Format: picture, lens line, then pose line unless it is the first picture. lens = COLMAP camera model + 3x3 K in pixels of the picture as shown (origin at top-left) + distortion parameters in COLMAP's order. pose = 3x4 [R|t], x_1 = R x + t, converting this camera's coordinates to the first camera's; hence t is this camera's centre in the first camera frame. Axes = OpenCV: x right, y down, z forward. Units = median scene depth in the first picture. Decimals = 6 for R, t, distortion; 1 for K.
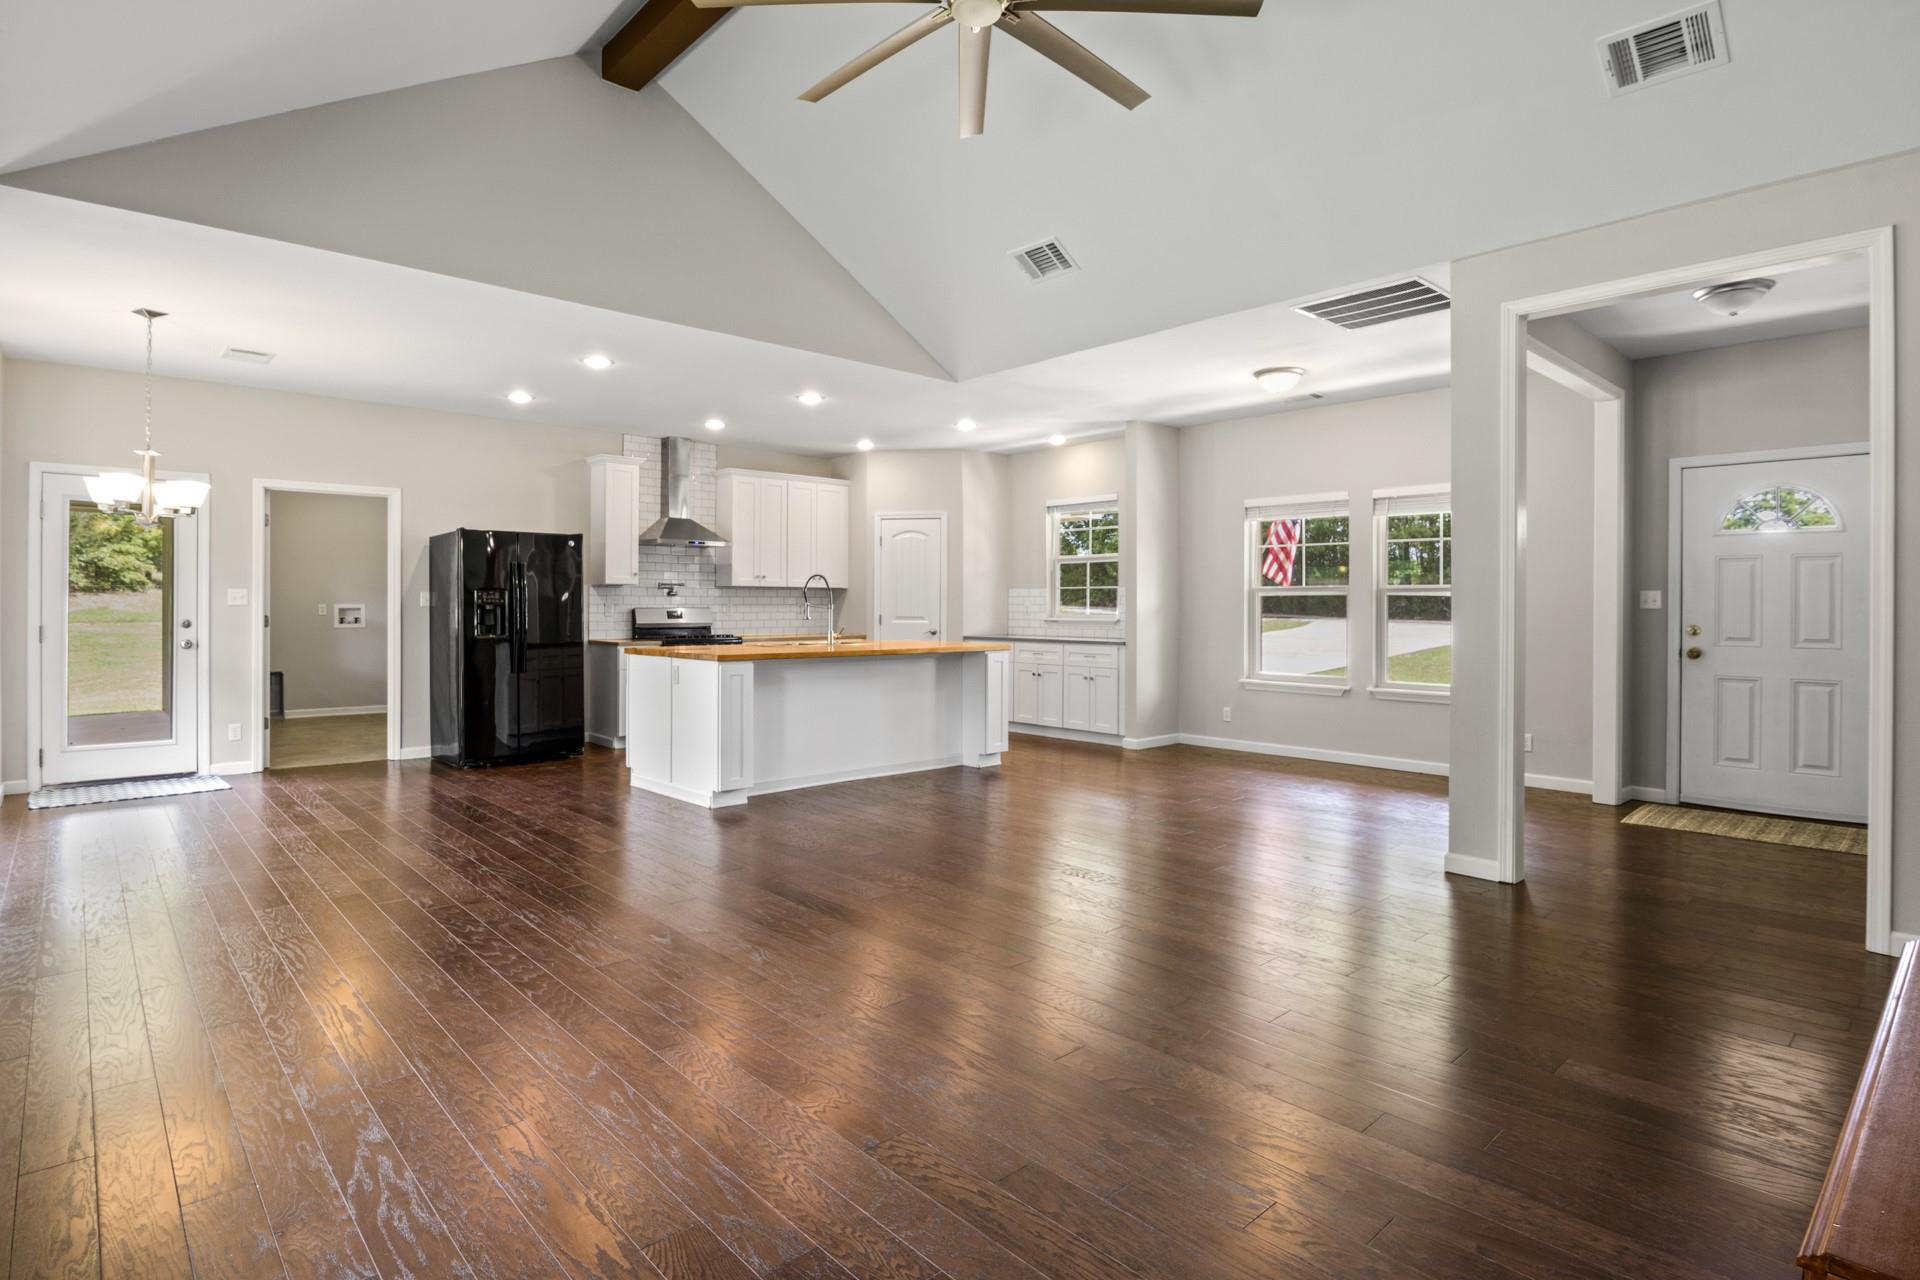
lens RADIAL K [[967.5, 0, 952.4], [0, 967.5, 613.4], [0, 0, 1]] dist [-0.015445, -0.001982]
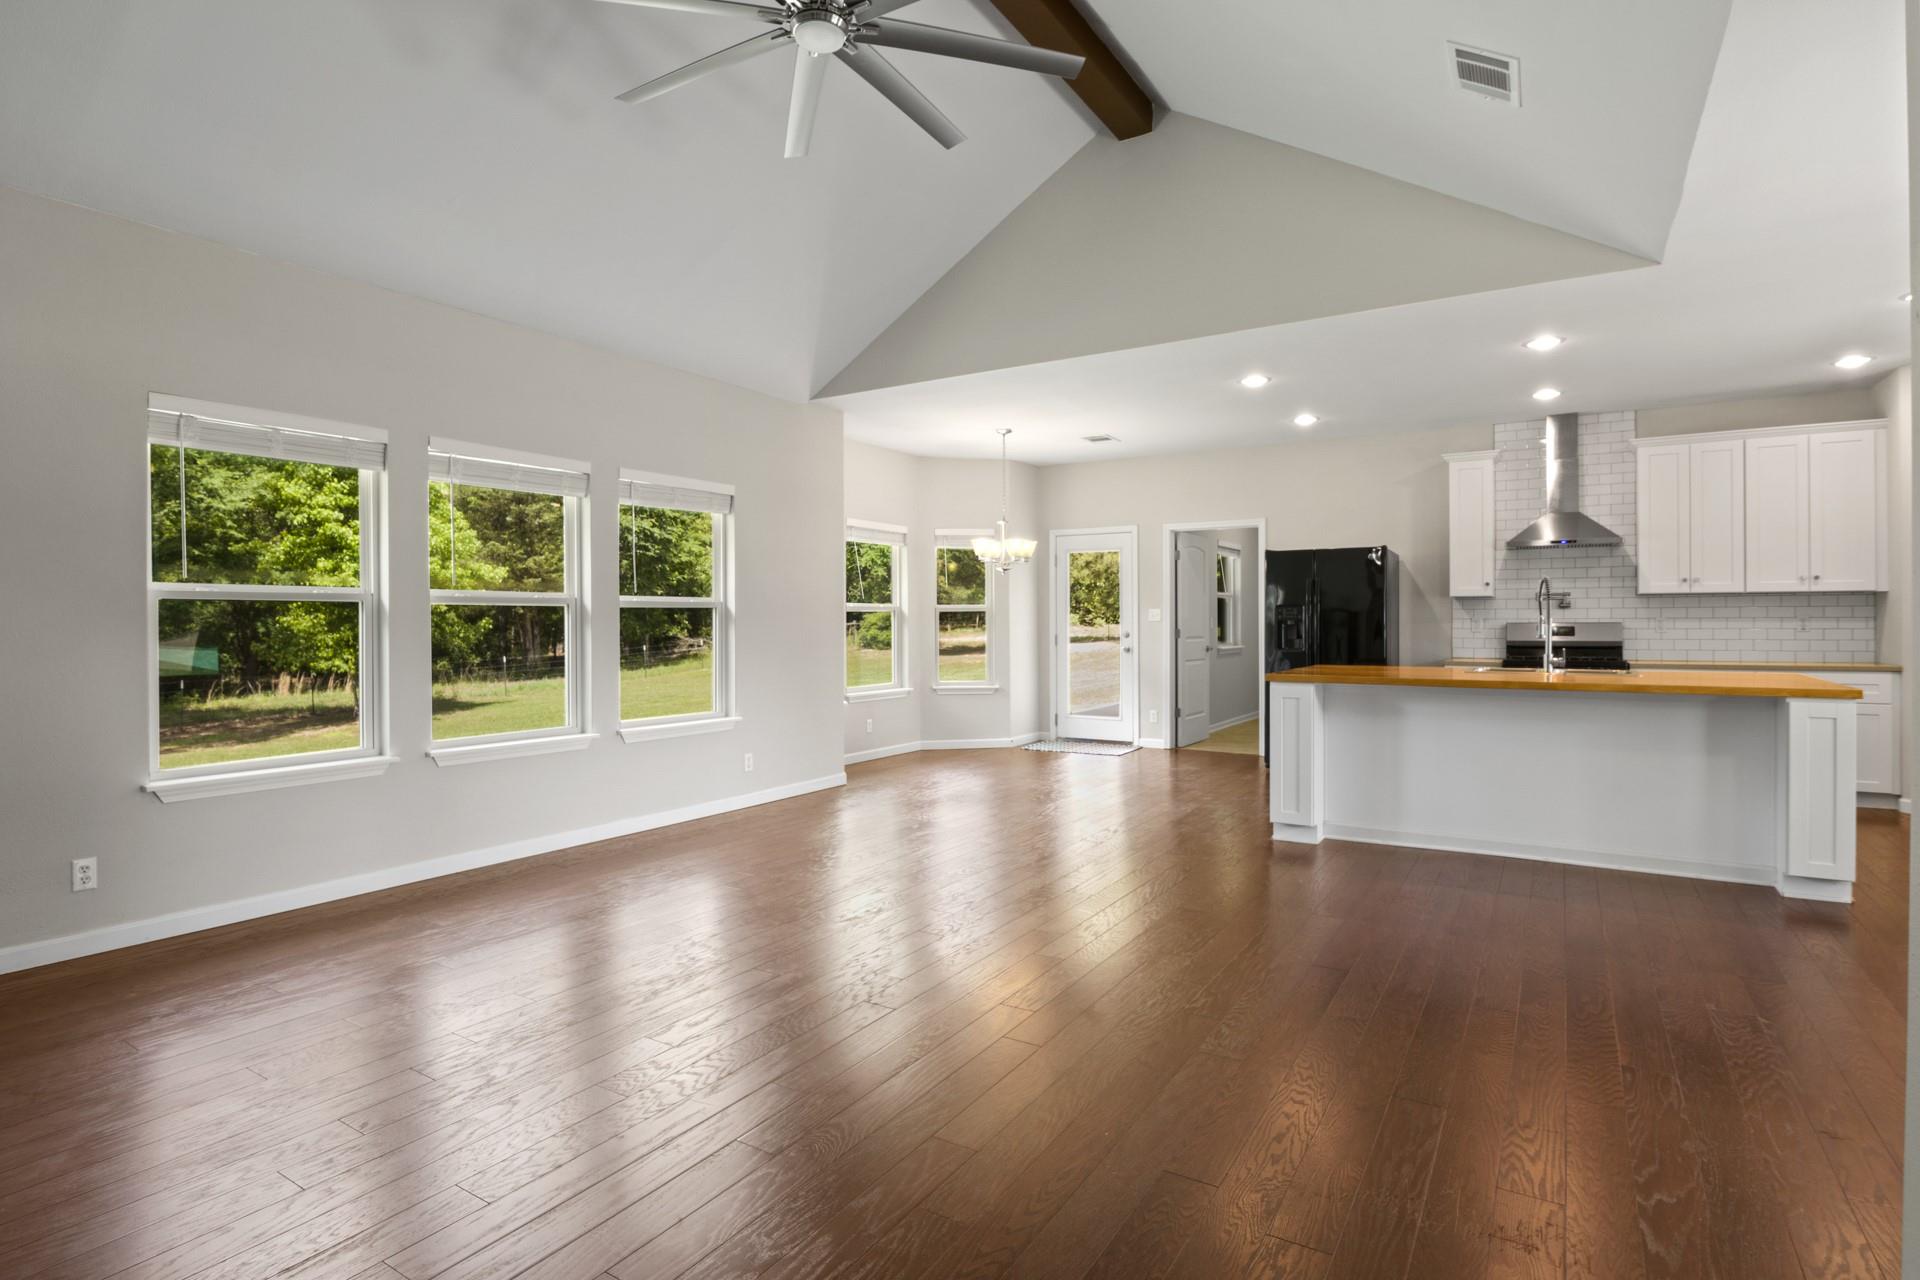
lens RADIAL K [[967.5, 0, 973.1], [0, 967.5, 627.7], [0, 0, 1]] dist [-0.015445, -0.001982]
pose [[0.275273, 0.003542, -0.961360, 0.368459], [-0.003964, 0.999989, 0.002549, -0.001592], [0.961358, 0.003109, 0.275284, 0.305248]]
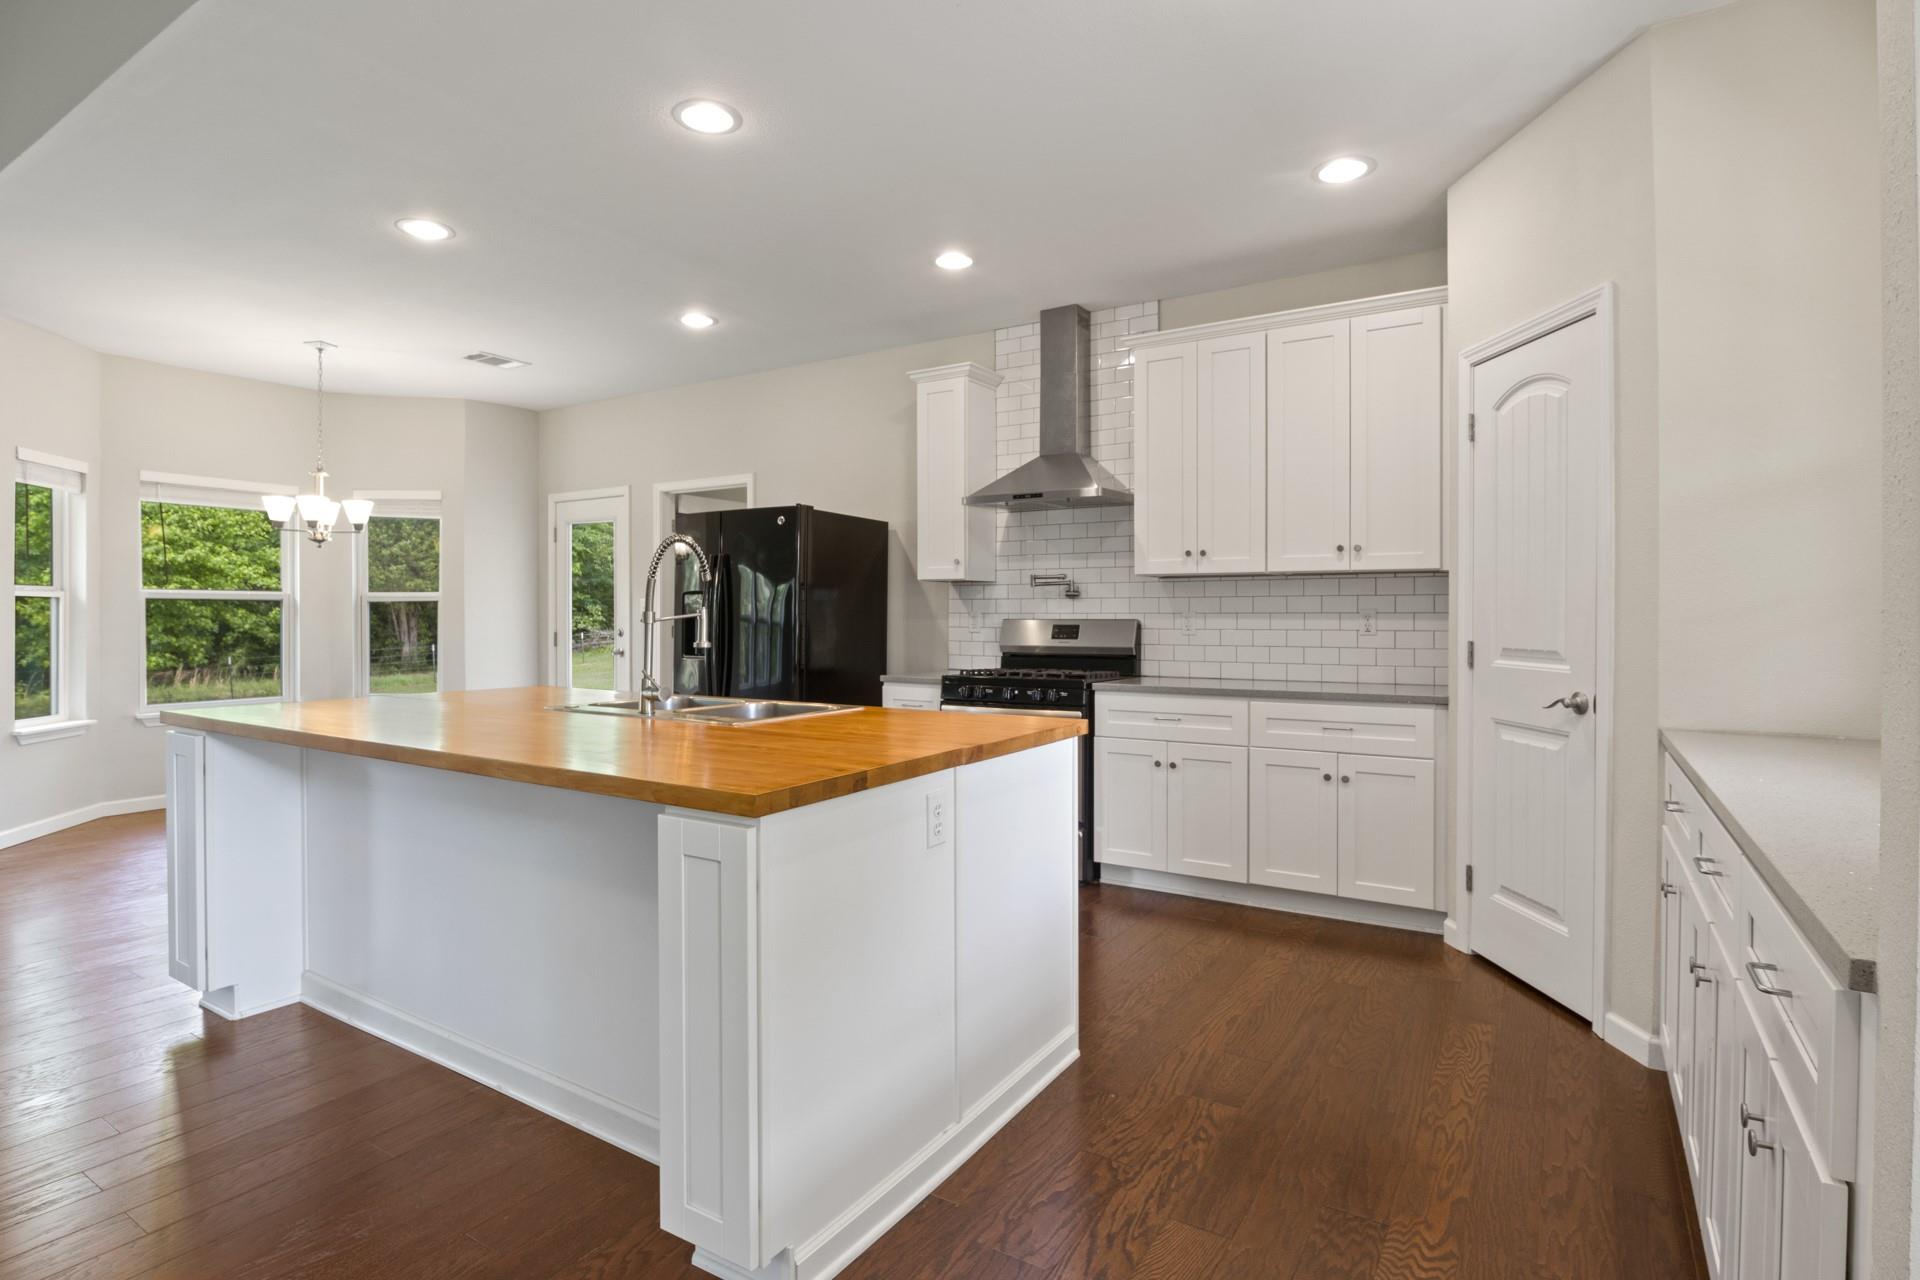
lens RADIAL K [[967.5, 0, 975.7], [0, 967.5, 627.1], [0, 0, 1]] dist [-0.015445, -0.001982]
pose [[0.265102, 0.011227, -0.964155, 0.237674], [-0.009028, 0.999917, 0.009161, -0.006055], [0.964178, 0.006276, 0.265181, 0.828922]]
